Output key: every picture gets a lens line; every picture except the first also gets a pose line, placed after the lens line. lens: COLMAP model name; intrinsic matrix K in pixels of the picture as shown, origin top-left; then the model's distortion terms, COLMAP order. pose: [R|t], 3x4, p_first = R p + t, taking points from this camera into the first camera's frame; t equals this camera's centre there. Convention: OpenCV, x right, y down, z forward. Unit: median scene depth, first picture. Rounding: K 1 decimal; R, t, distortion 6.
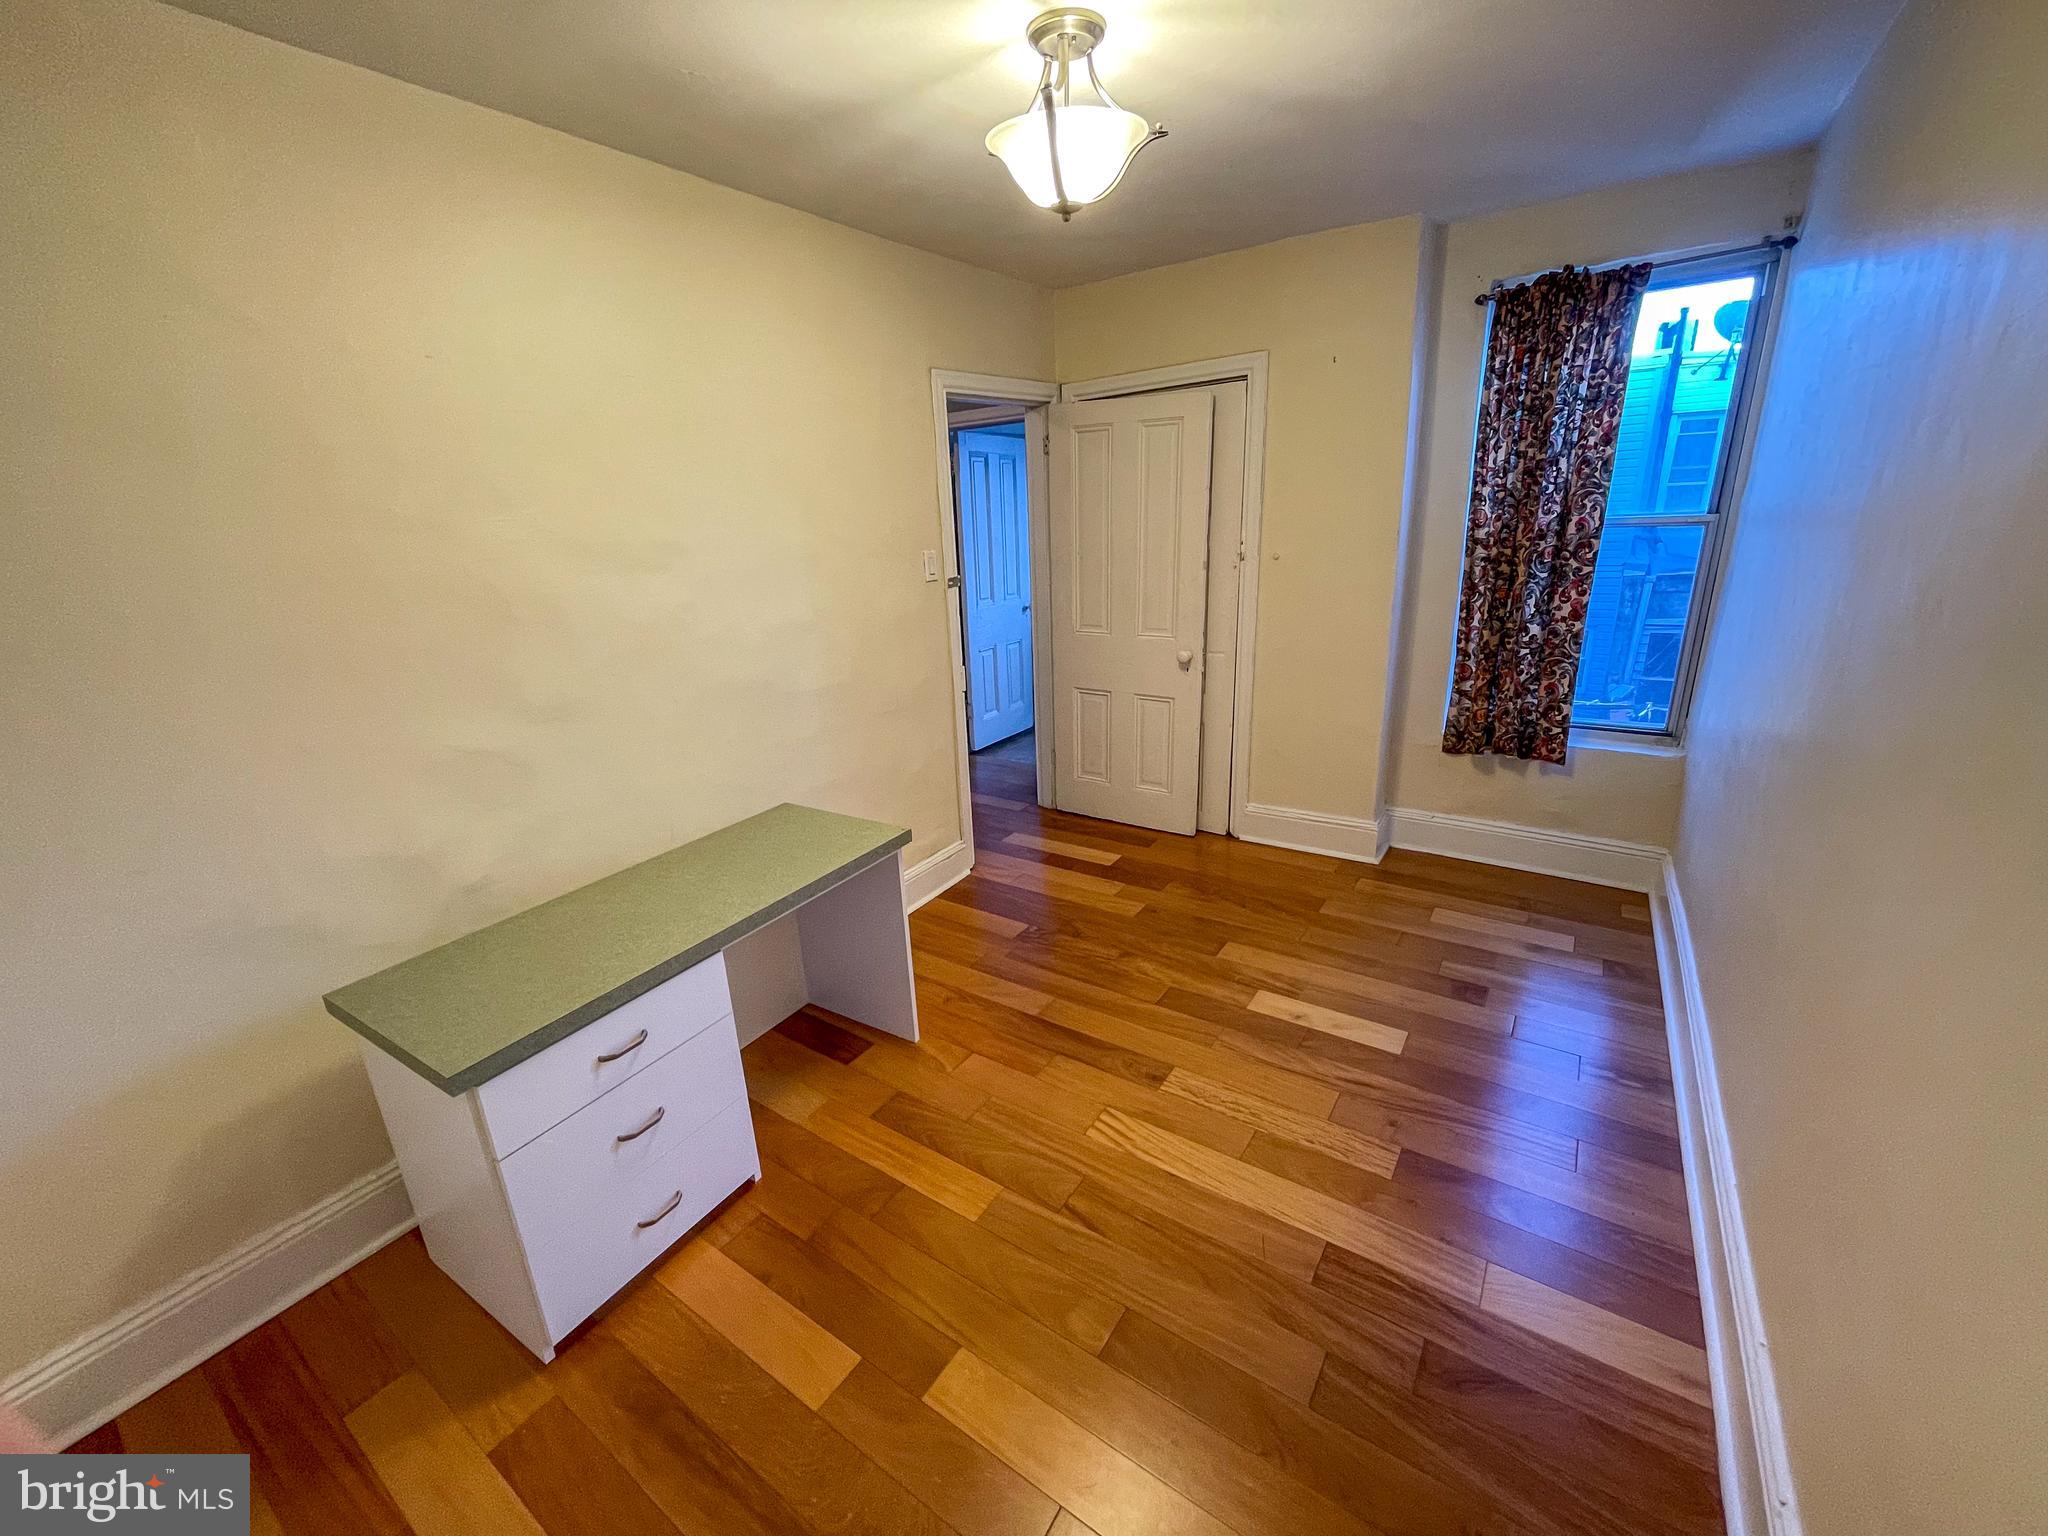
lens RADIAL K [[827.7, 0, 999.2], [0, 827.7, 770.7], [0, 0, 1]] dist [-0.000591, 0.000092]
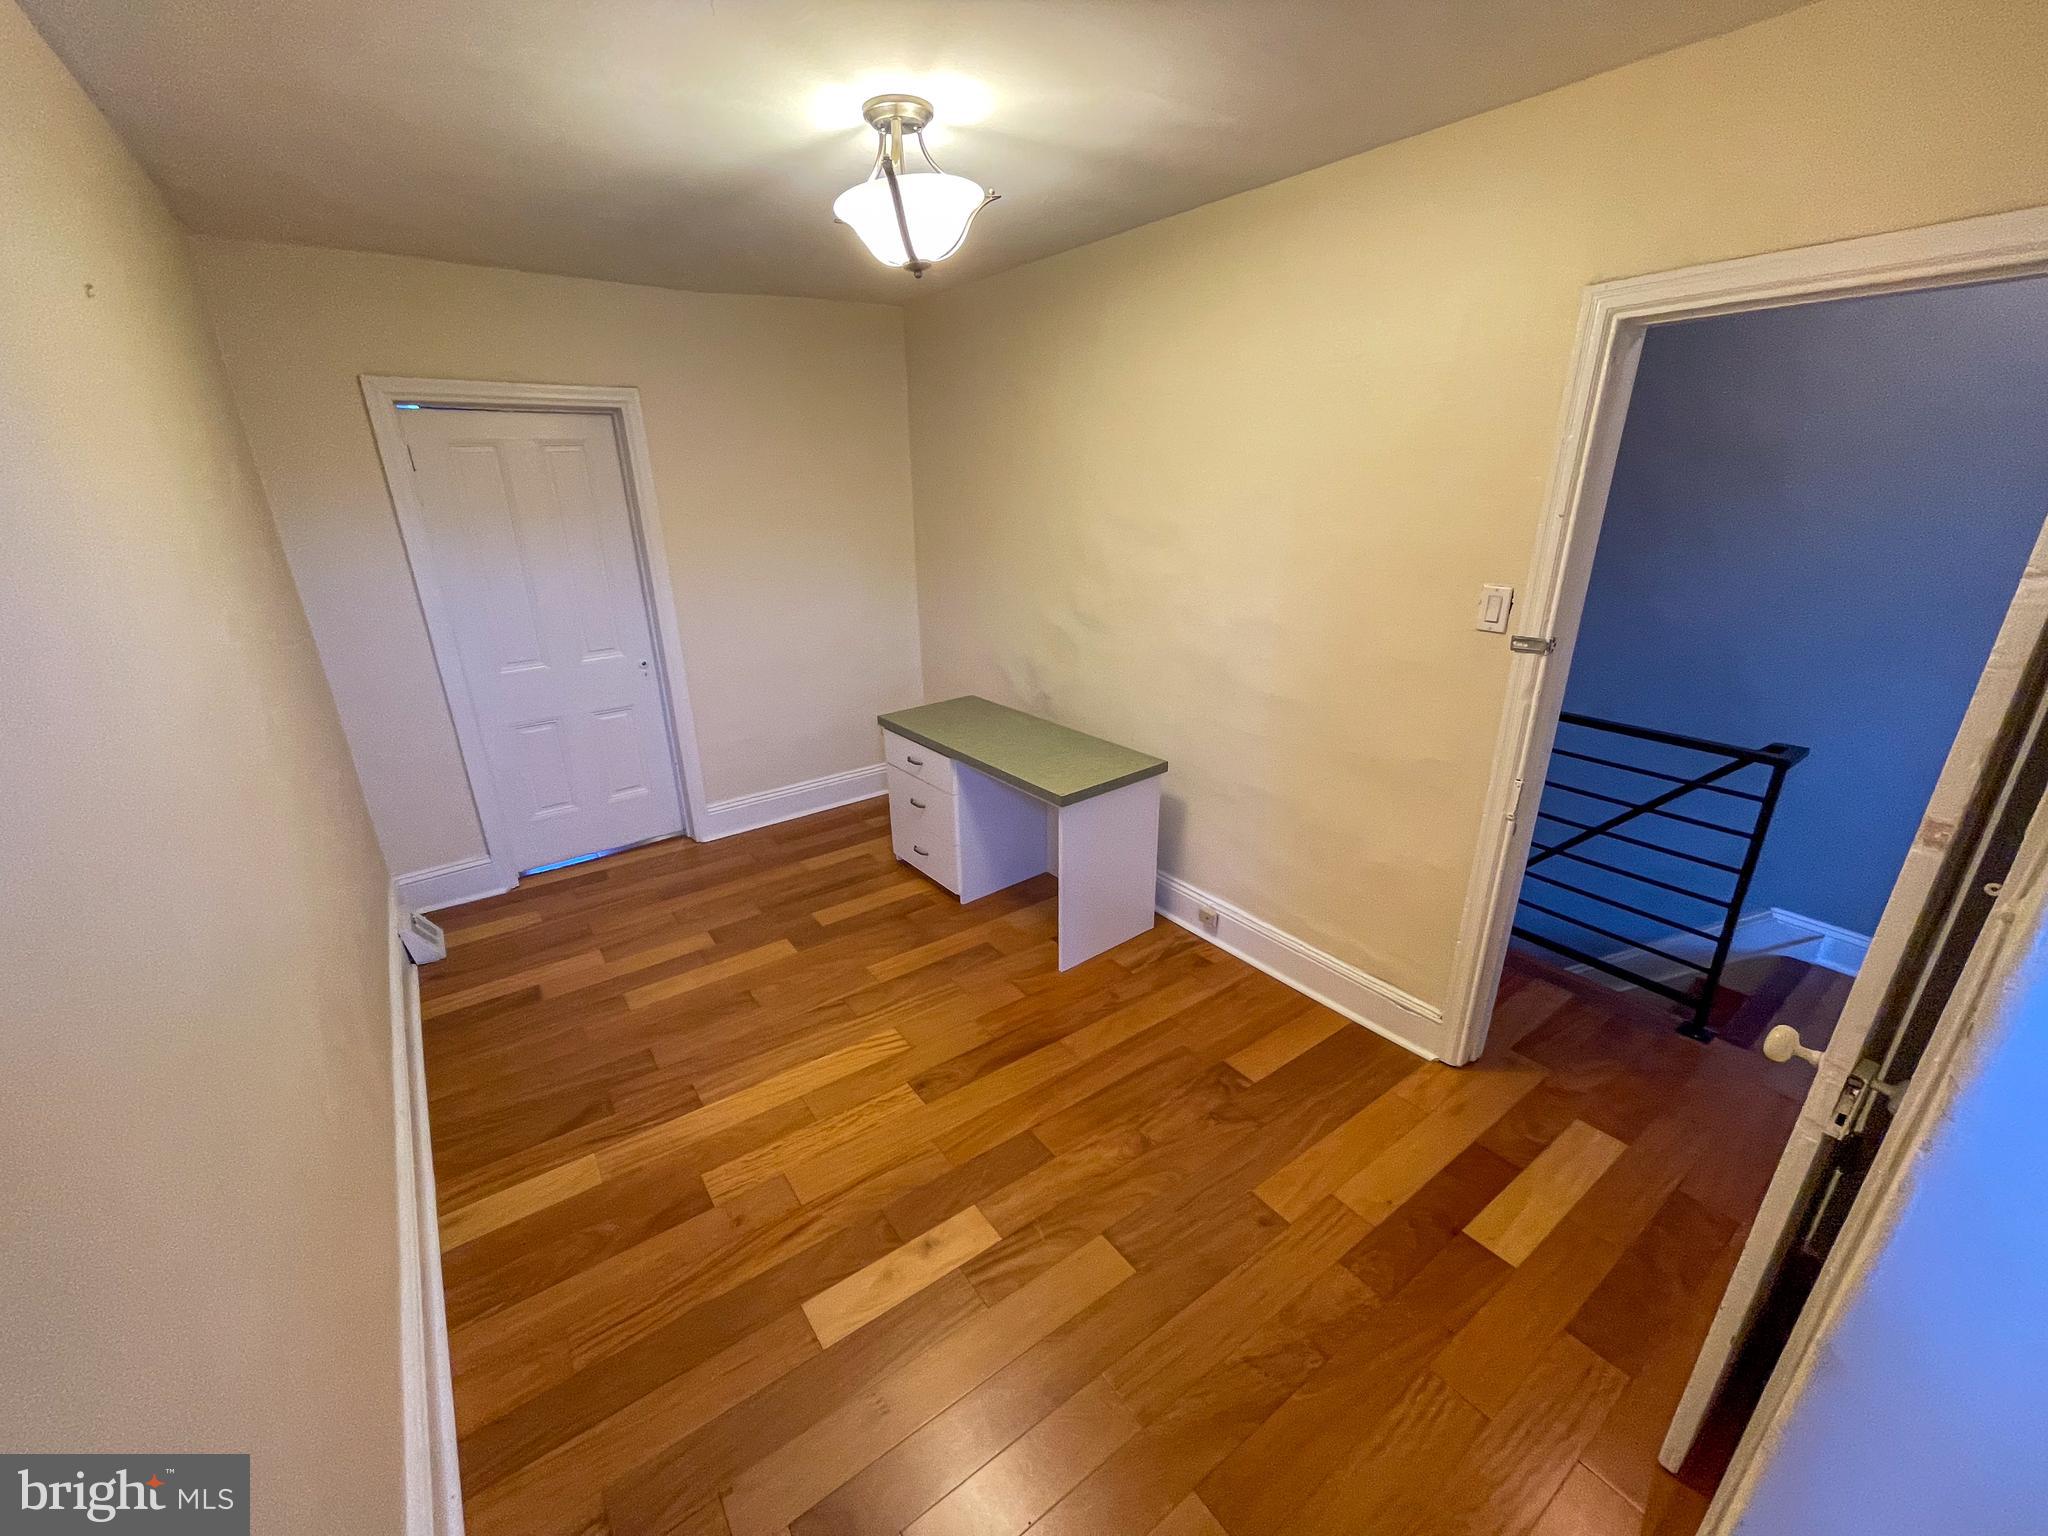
lens RADIAL K [[822.1, 0, 1029.8], [0, 822.1, 784.3], [0, 0, 1]] dist [-0.008437, -0.000289]
pose [[-0.322497, 0.390117, -0.862441, 1.031382], [-0.257026, 0.840799, 0.476439, -0.554742], [0.911006, 0.375320, -0.170885, 1.340102]]
